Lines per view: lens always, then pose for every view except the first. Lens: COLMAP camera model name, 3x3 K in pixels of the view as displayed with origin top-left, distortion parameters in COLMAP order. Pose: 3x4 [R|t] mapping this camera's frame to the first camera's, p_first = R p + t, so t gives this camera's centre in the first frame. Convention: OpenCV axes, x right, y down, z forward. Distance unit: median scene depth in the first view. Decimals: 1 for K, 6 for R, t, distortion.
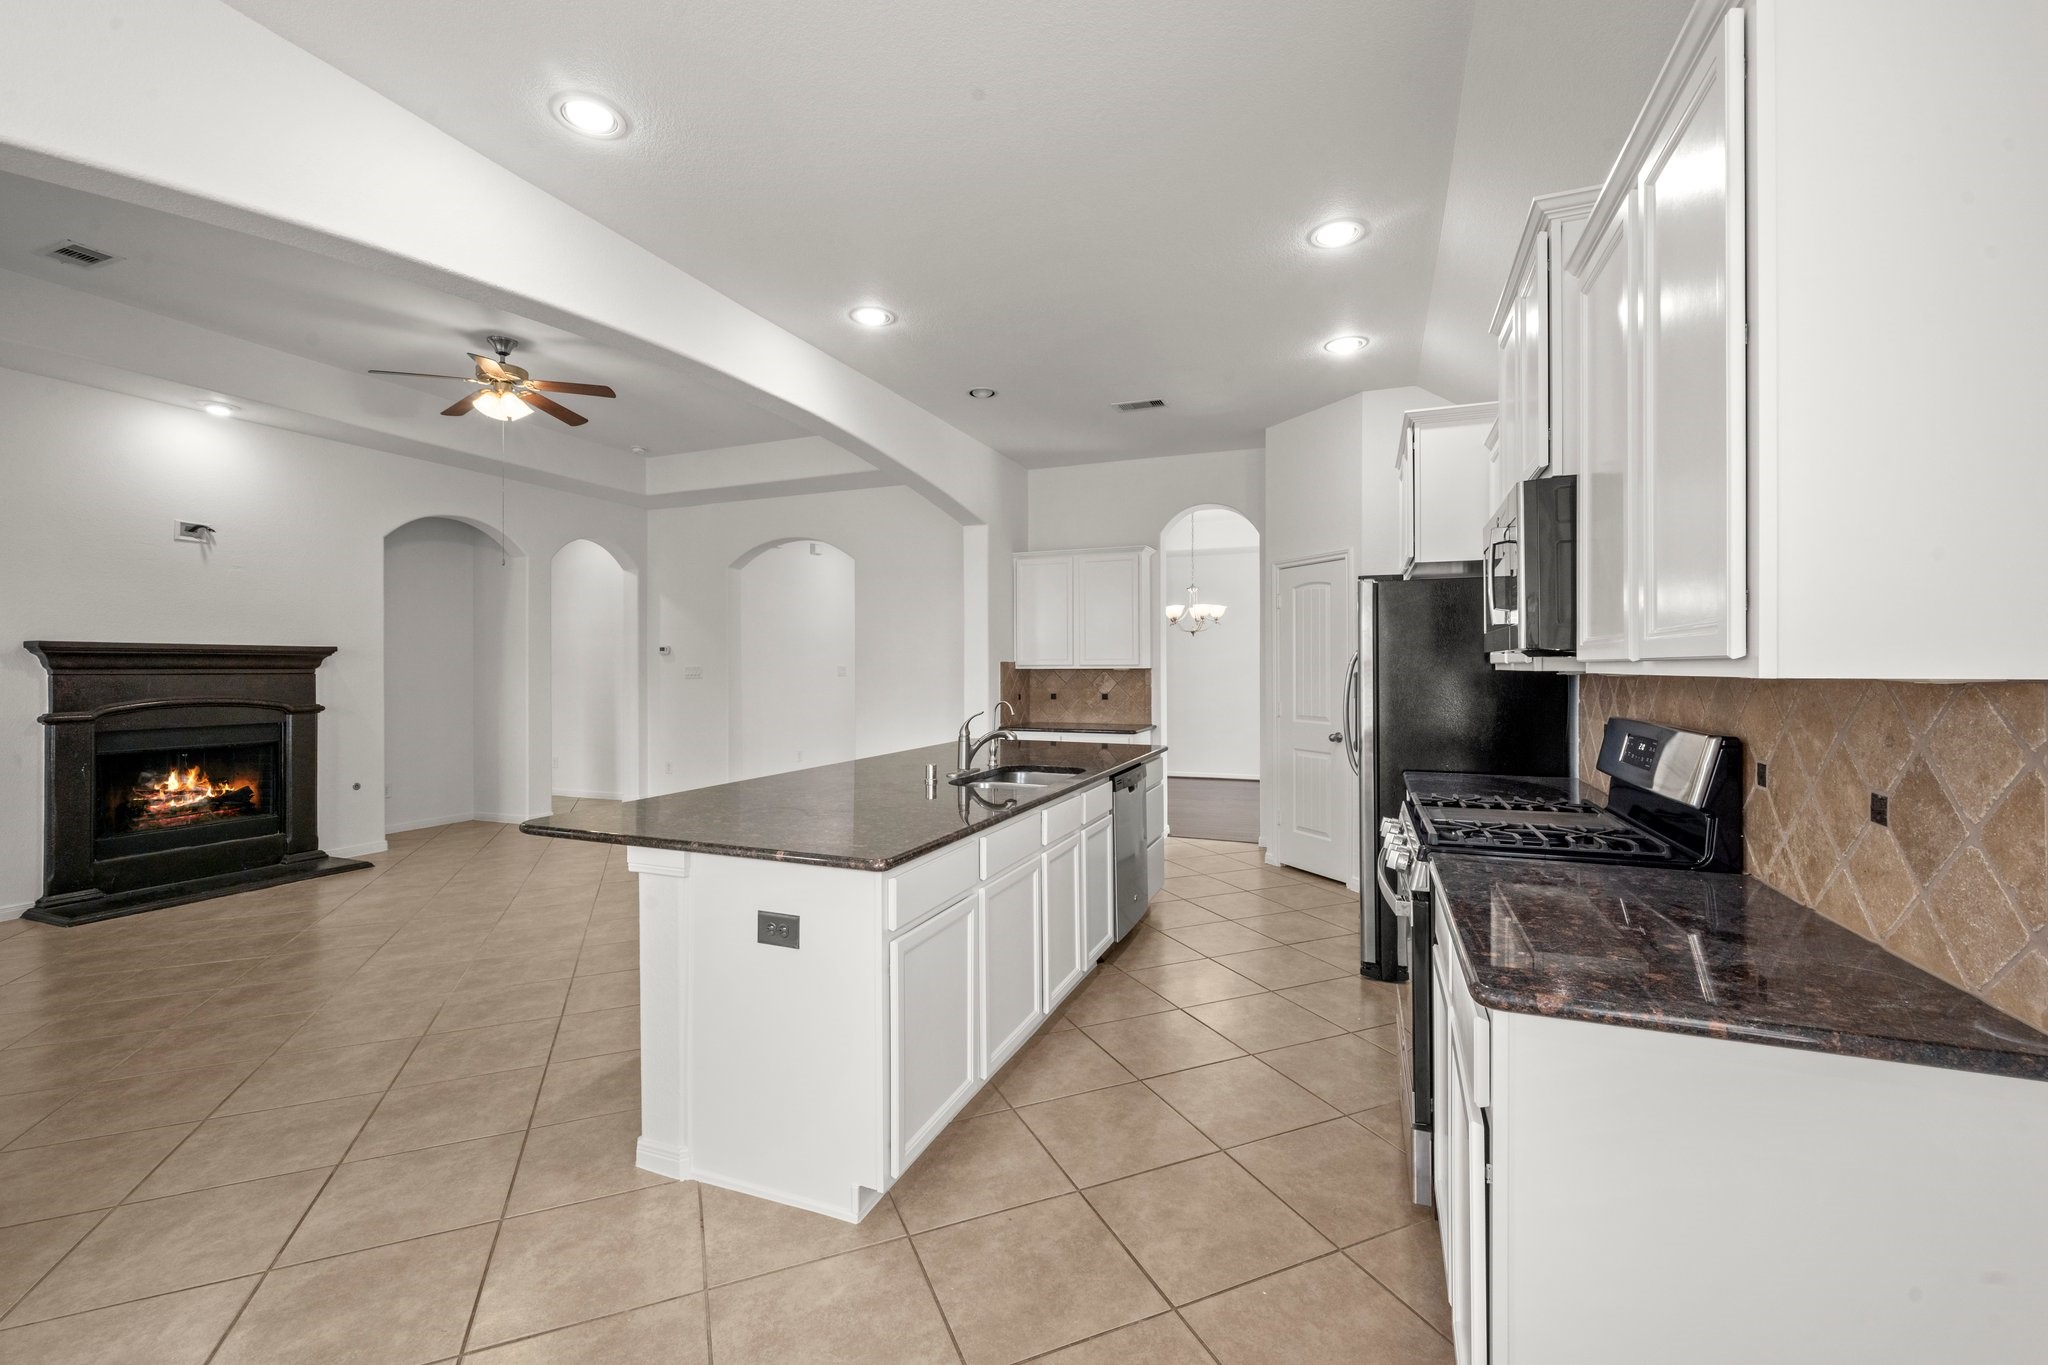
lens RADIAL K [[861.9, 0, 1031.0], [0, 861.9, 663.5], [0, 0, 1]] dist [-0.001835, 0.001504]
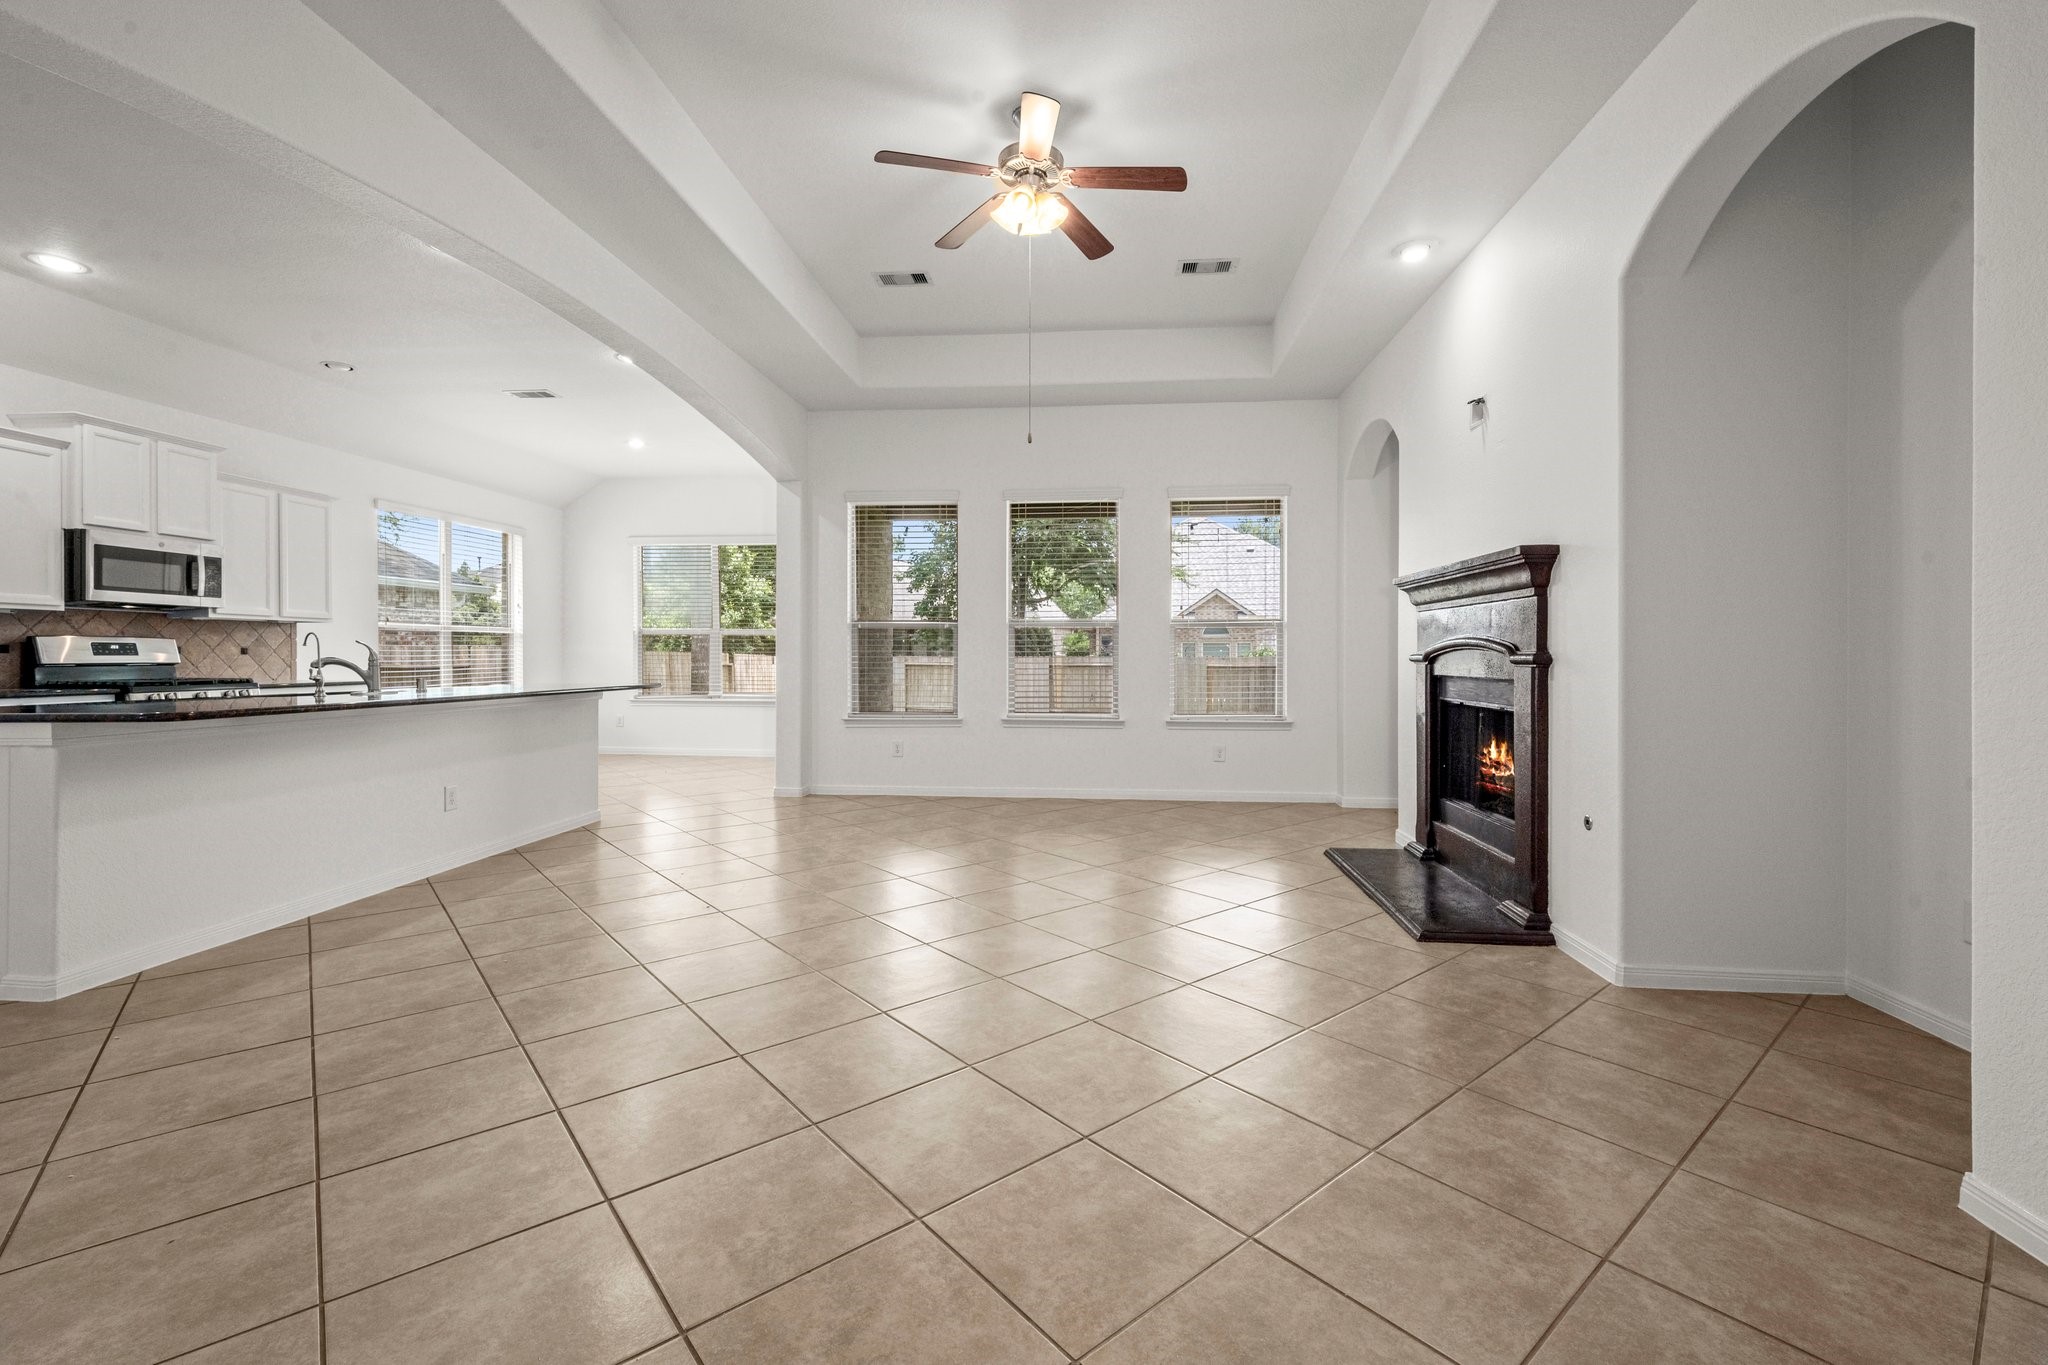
lens RADIAL K [[861.9, 0, 1030.9], [0, 861.9, 668.0], [0, 0, 1]] dist [-0.001835, 0.001504]
pose [[-0.956241, 0.007053, -0.292496, -0.387289], [0.003891, 0.999928, 0.011391, 0.055394], [0.292555, 0.009754, -0.956199, 1.578446]]
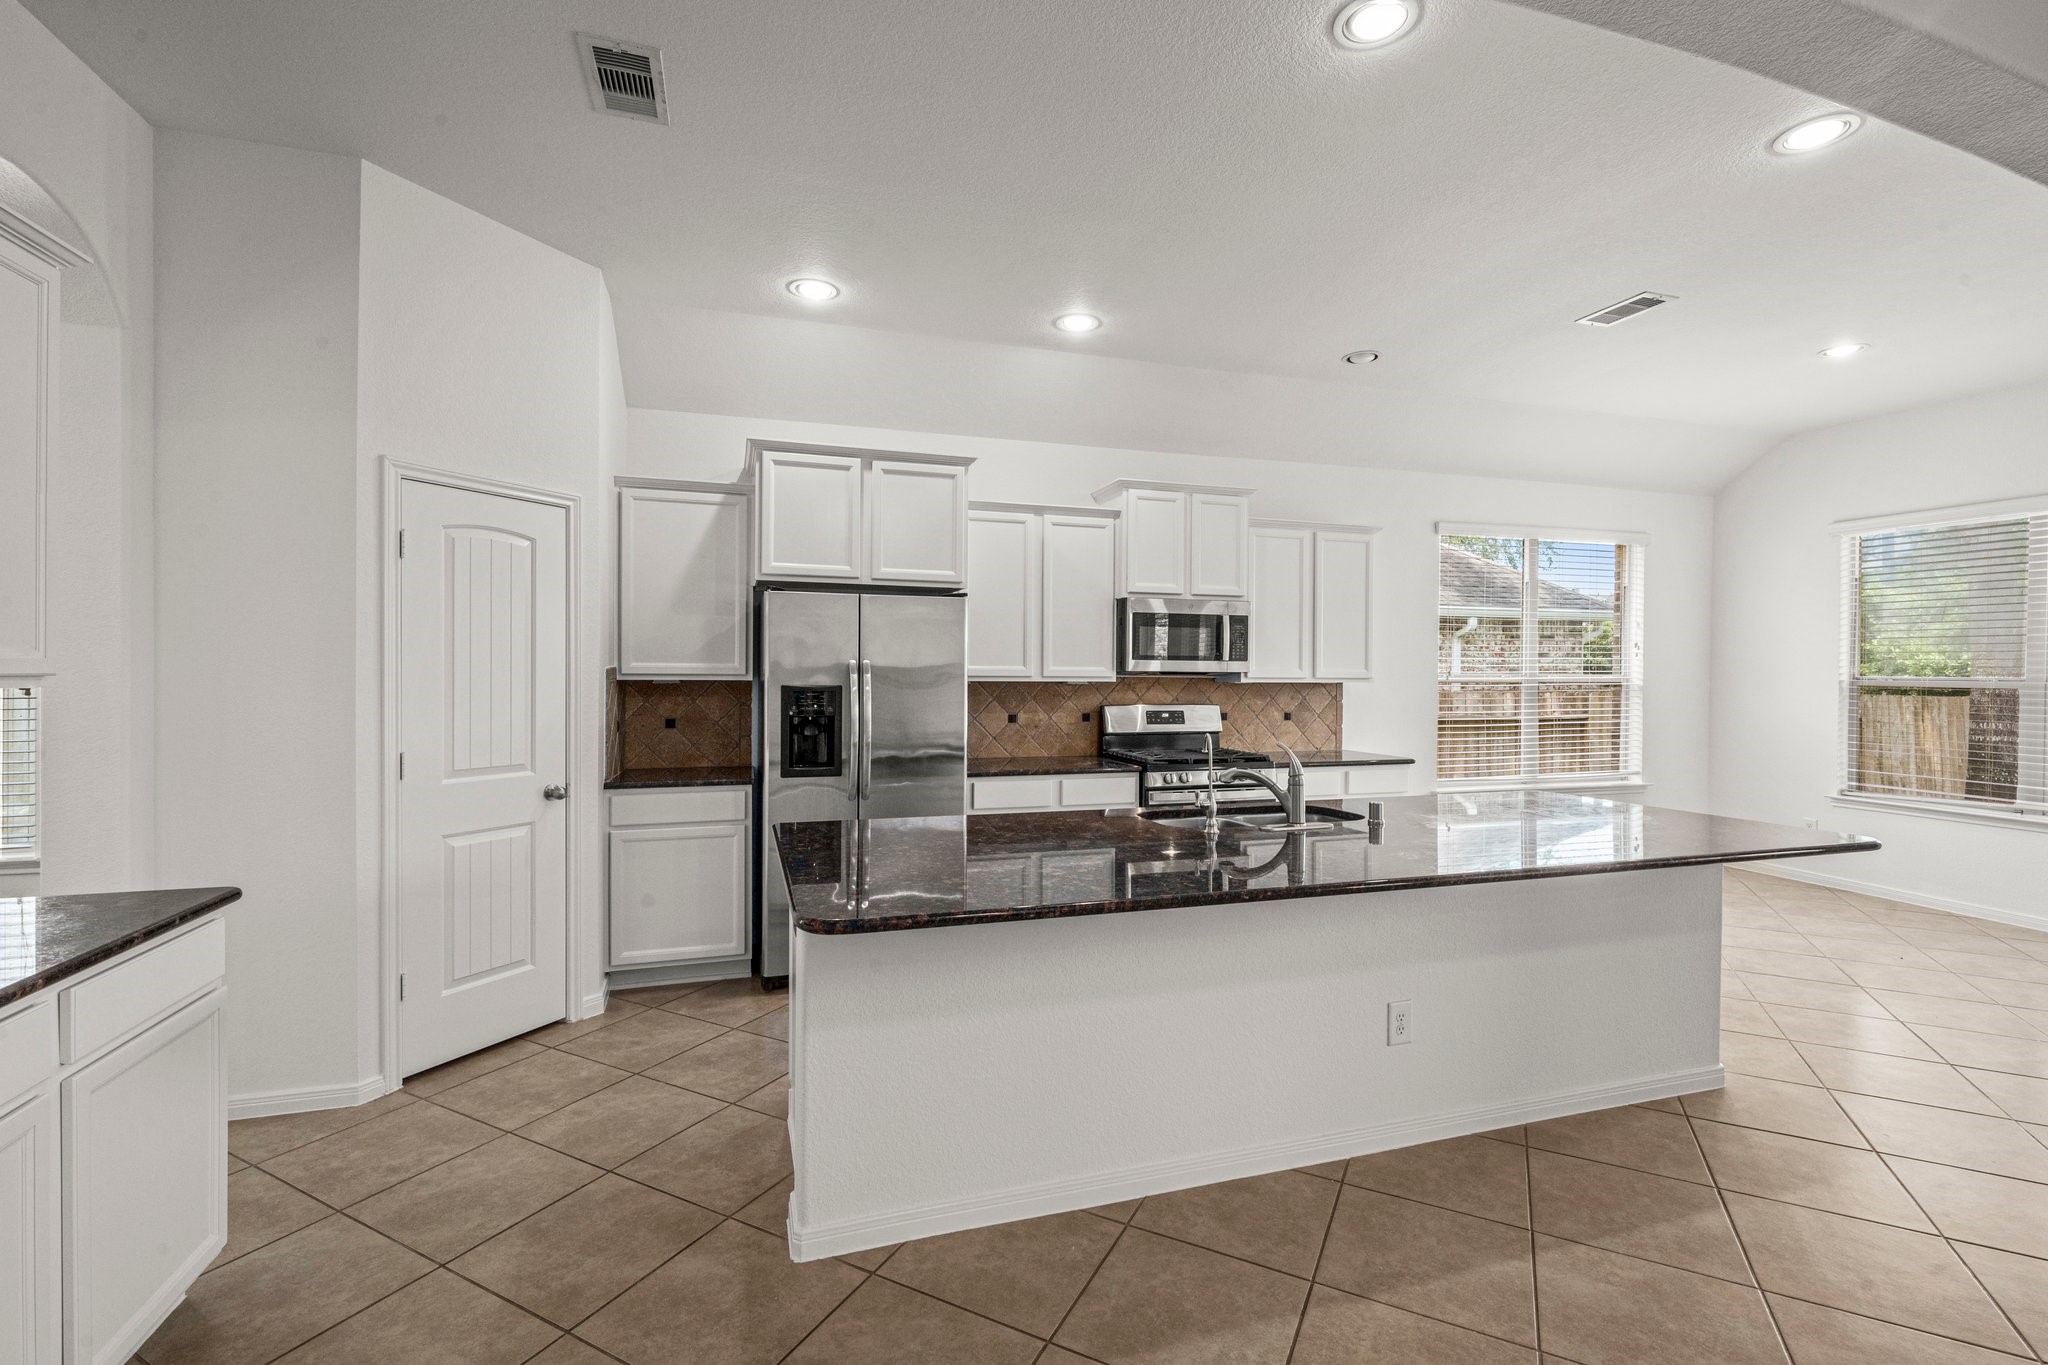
lens RADIAL K [[917.7, 0, 1024.6], [0, 917.7, 664.5], [0, 0, 1]] dist [-0.003506, 0.000420]
pose [[-0.635613, 0.006250, 0.771983, -0.355861], [-0.007500, 0.999870, -0.014270, 0.001158], [-0.771972, -0.014861, -0.635483, 1.119206]]
